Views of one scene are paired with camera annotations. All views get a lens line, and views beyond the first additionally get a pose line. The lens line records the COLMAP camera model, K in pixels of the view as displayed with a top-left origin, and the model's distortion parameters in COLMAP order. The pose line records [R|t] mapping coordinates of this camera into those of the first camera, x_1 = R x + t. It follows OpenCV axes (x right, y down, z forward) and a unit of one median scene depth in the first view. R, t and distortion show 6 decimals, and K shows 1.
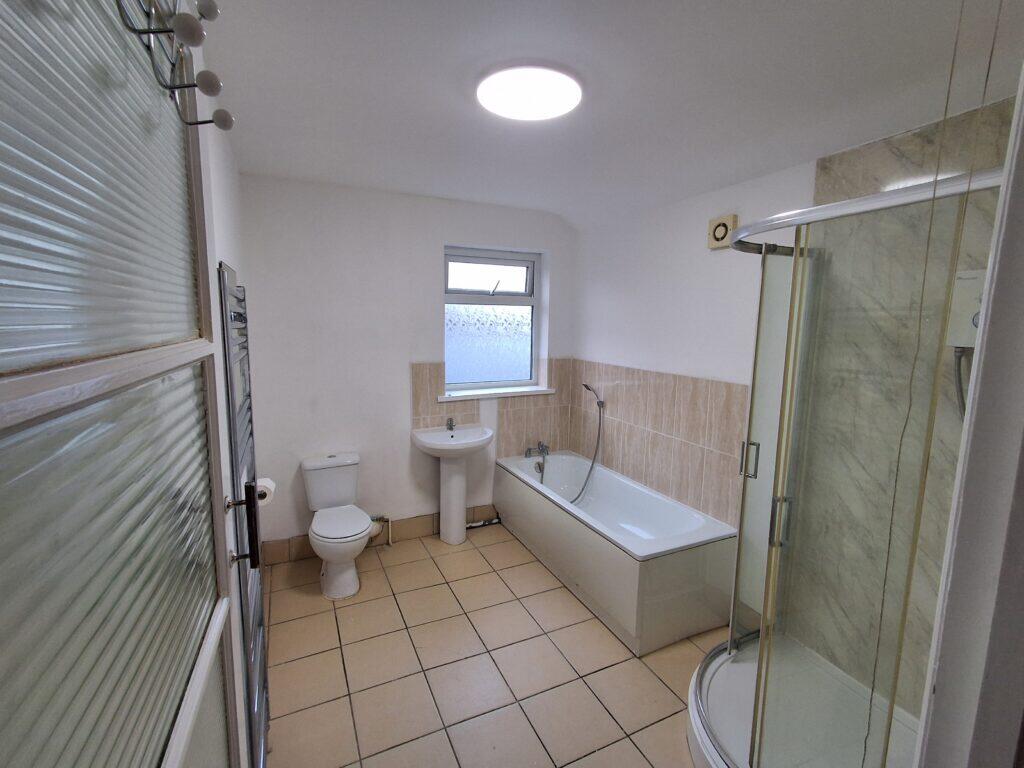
lens RADIAL K [[470.0, 0, 512.1], [0, 470.0, 383.9], [0, 0, 1]] dist [0.012433, 0.000640]
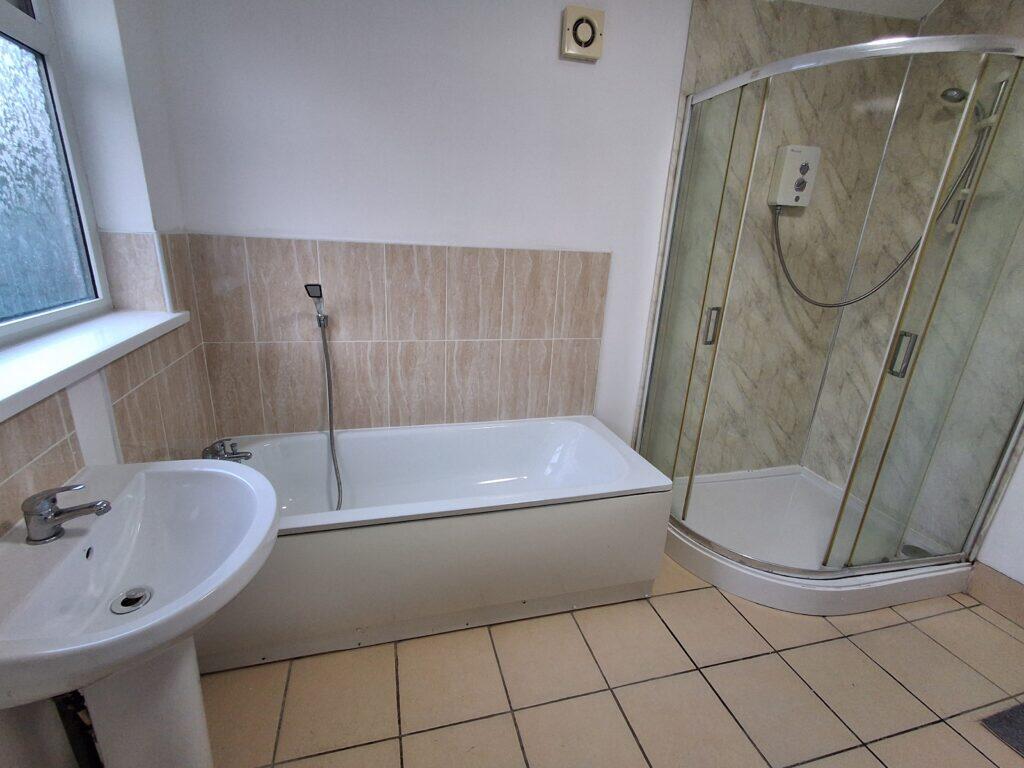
lens RADIAL K [[470.0, 0, 509.2], [0, 470.0, 380.9], [0, 0, 1]] dist [0.012433, 0.000640]
pose [[0.167489, -0.311104, 0.935501, -0.323917], [0.085838, 0.949903, 0.300526, -0.038834], [-0.982130, 0.029967, 0.185803, 0.797932]]
